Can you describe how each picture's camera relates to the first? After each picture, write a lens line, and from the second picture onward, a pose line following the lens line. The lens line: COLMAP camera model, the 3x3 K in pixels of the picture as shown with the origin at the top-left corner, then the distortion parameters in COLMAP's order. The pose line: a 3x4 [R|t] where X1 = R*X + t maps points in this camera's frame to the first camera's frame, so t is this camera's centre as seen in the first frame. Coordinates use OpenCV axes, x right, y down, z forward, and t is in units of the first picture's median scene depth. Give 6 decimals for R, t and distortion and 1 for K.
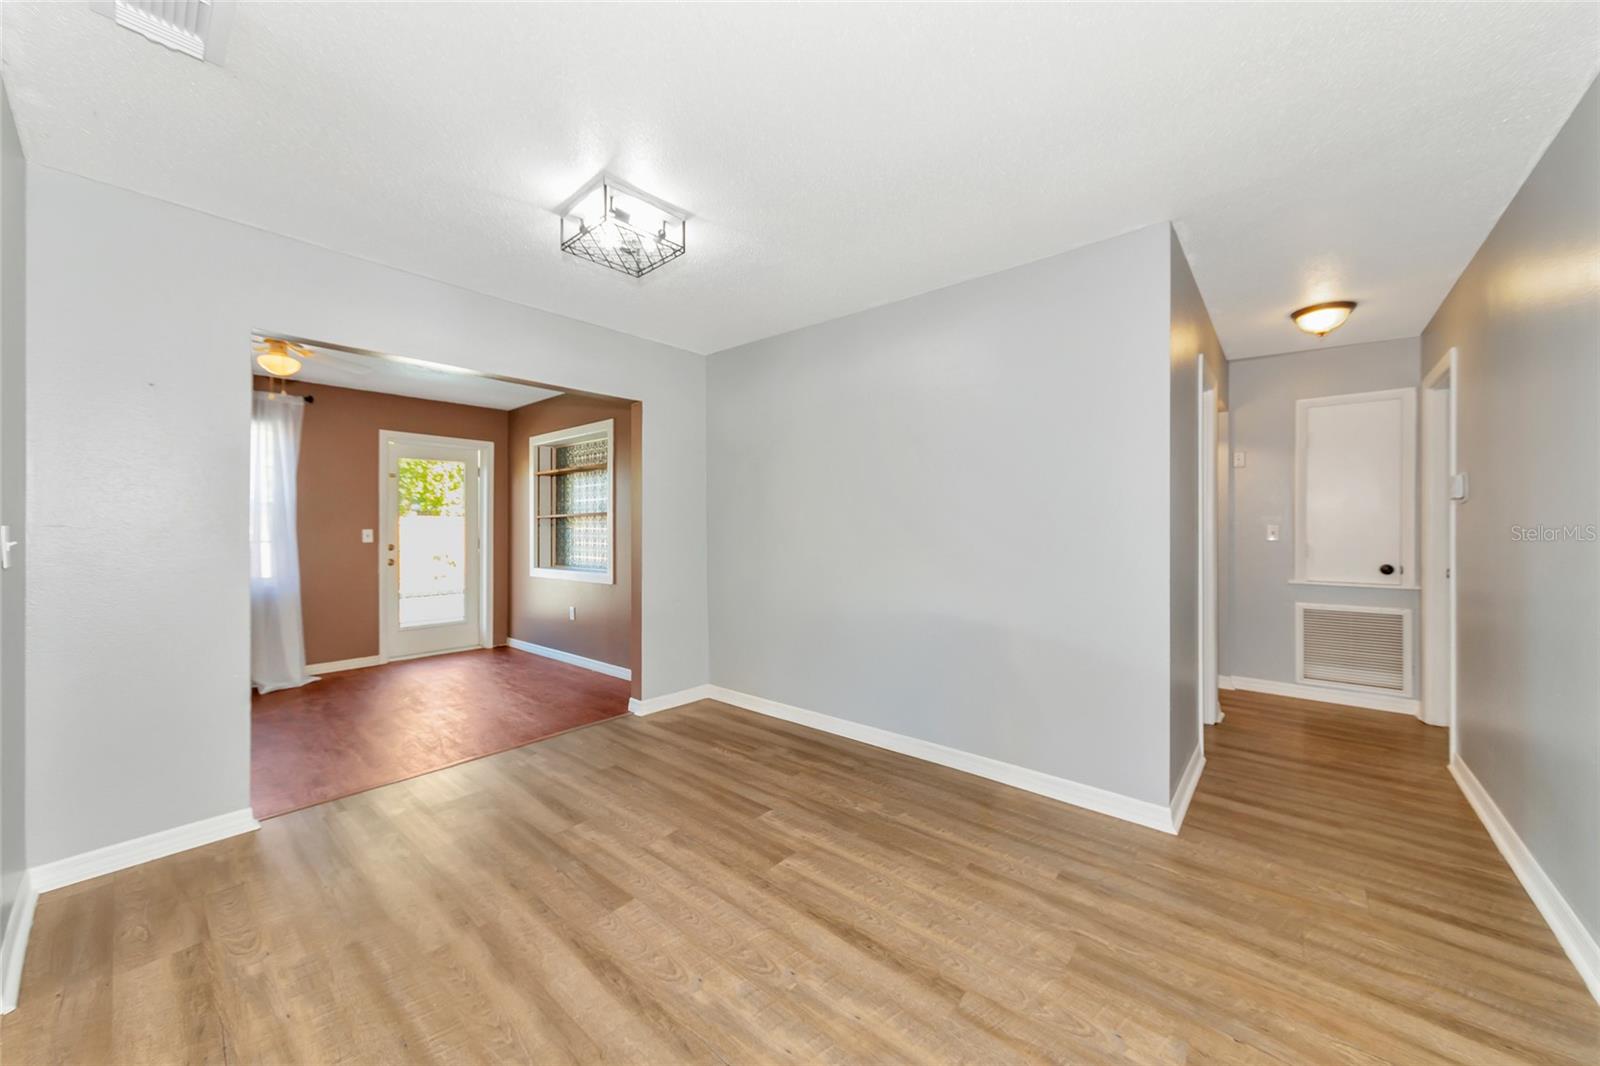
lens RADIAL K [[574.6, 0, 809.0], [0, 574.6, 524.5], [0, 0, 1]] dist [0.011192, -0.000118]
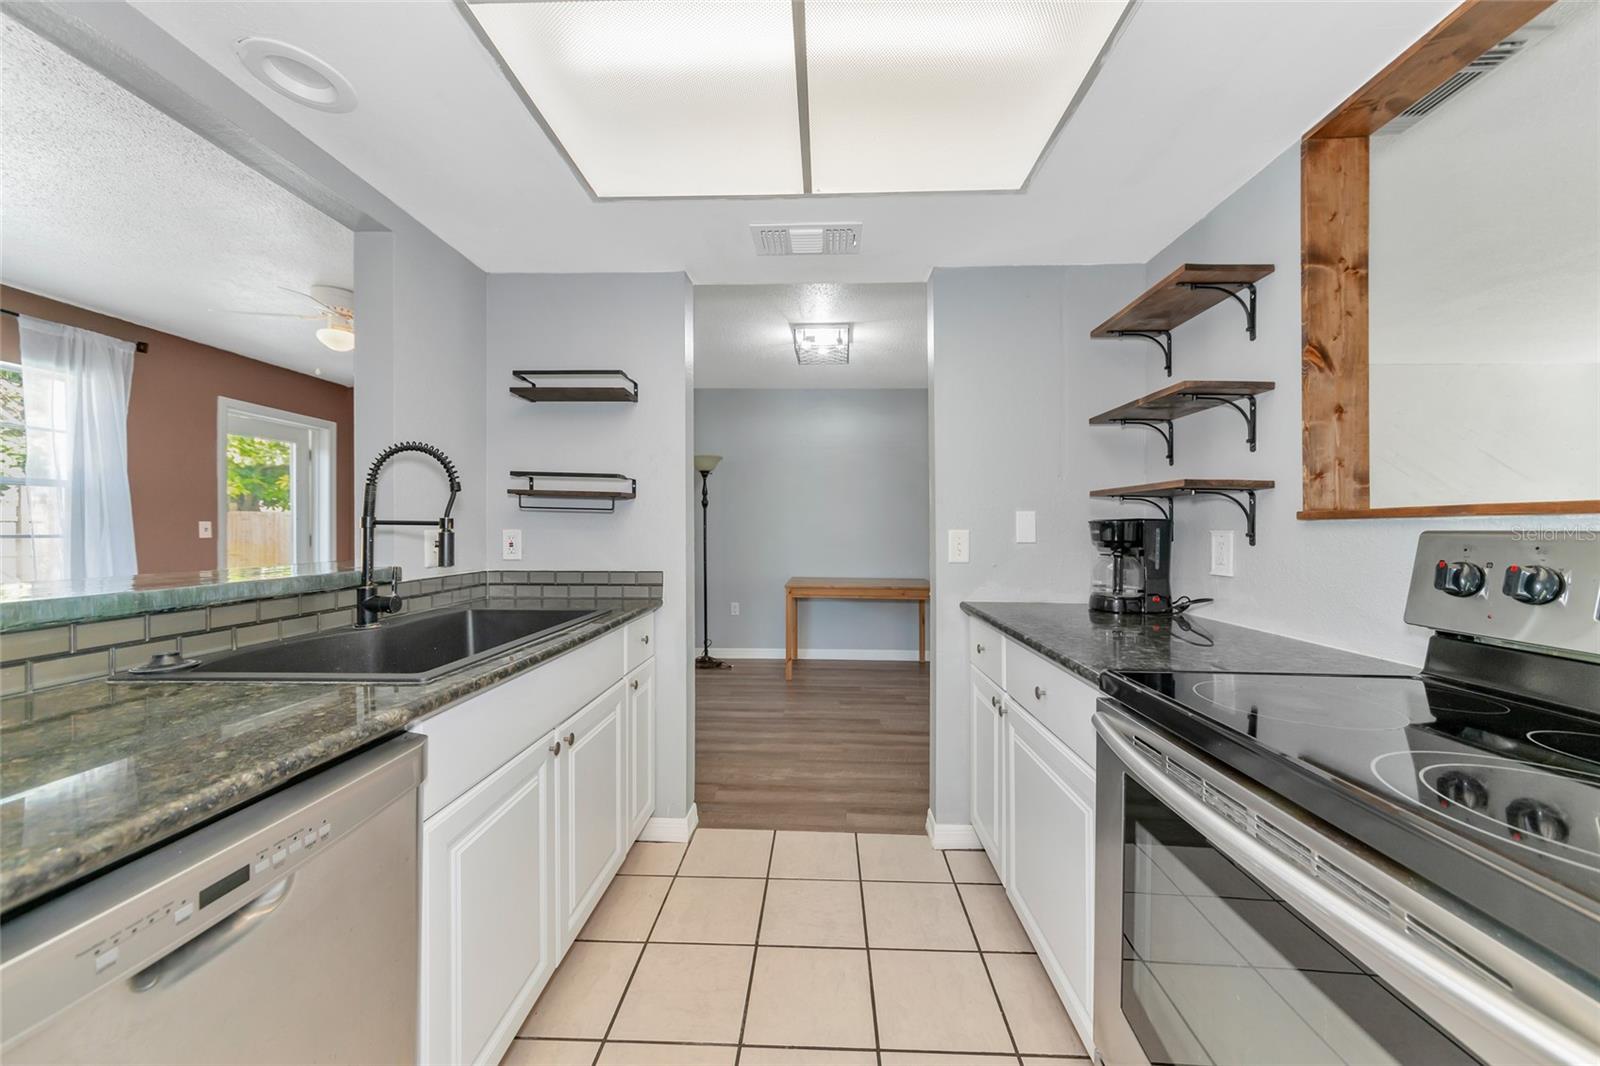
lens RADIAL K [[563.8, 0, 800.0], [0, 563.8, 533.0], [0, 0, 1]] dist [-0.000231, -0.000043]
pose [[0.790448, 0.002584, 0.612523, -0.640522], [-0.006756, 0.999967, 0.004500, 0.016389], [-0.612492, -0.007696, 0.790440, -0.106957]]
